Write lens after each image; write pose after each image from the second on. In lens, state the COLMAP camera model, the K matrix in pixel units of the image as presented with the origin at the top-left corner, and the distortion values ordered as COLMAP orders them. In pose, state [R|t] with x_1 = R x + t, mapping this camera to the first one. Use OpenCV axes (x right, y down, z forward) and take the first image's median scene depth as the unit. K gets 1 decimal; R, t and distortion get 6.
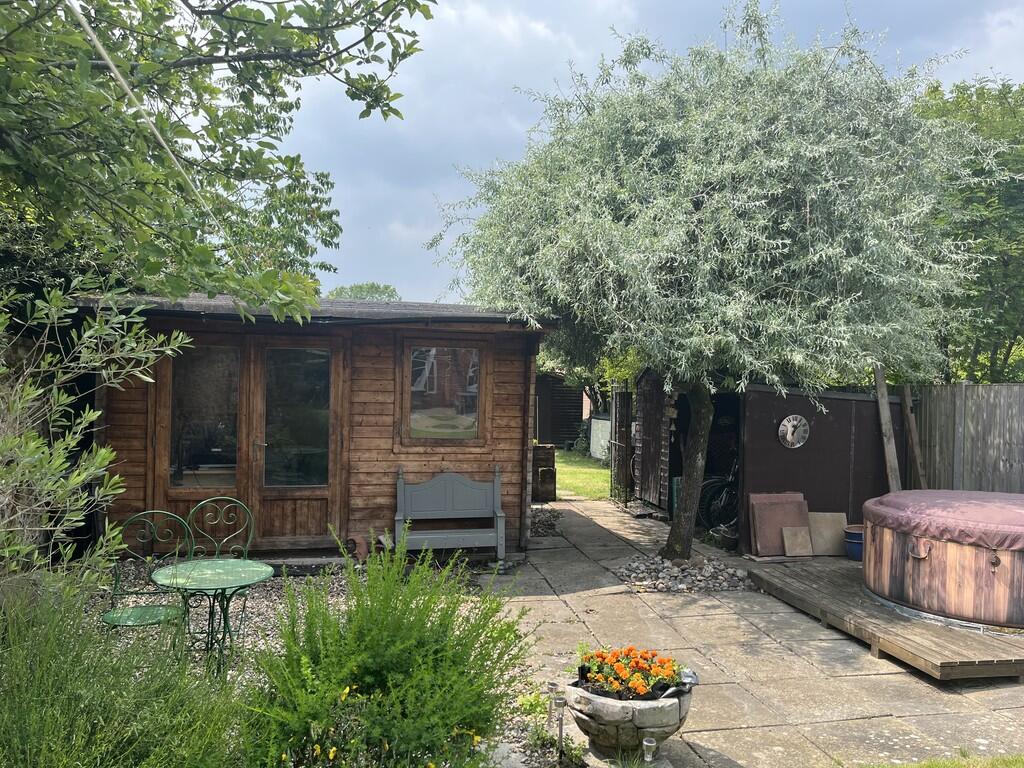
lens RADIAL K [[774.2, 0, 514.1], [0, 774.2, 393.4], [0, 0, 1]] dist [0.065162, -0.093715]
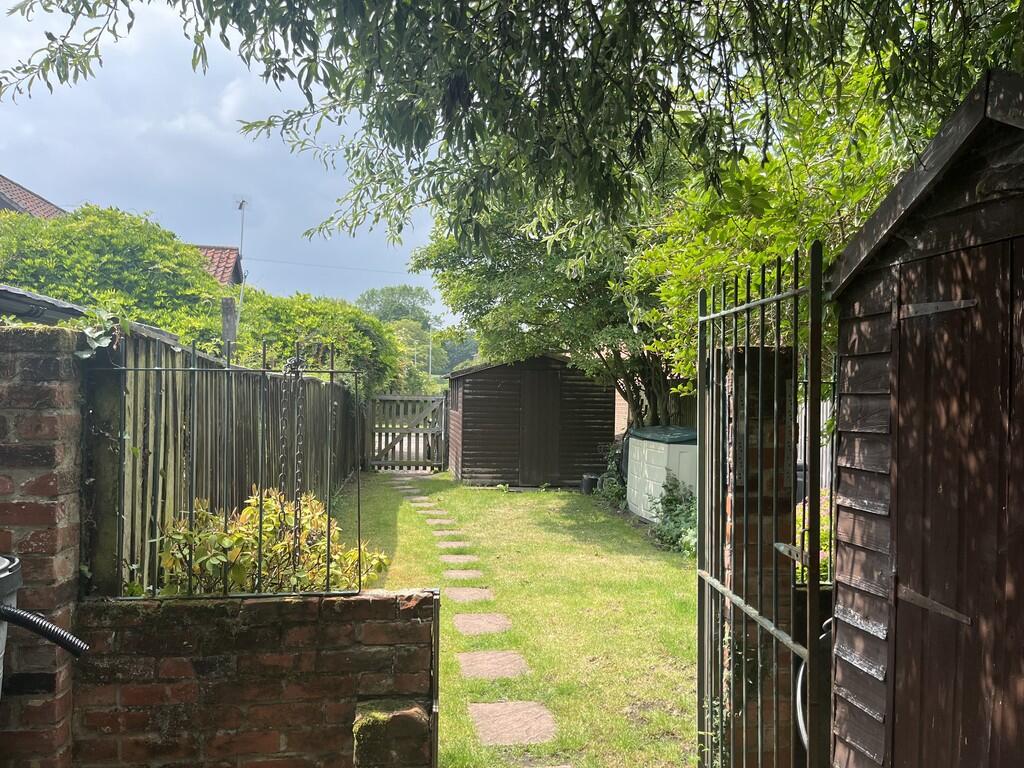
lens RADIAL K [[774.2, 0, 514.1], [0, 774.2, 393.4], [0, 0, 1]] dist [0.065162, -0.093715]
pose [[0.998689, 0.023811, -0.045319, 0.042856], [-0.024443, 0.999611, -0.013452, 0.011869], [0.044981, 0.014542, 0.998882, 0.453651]]
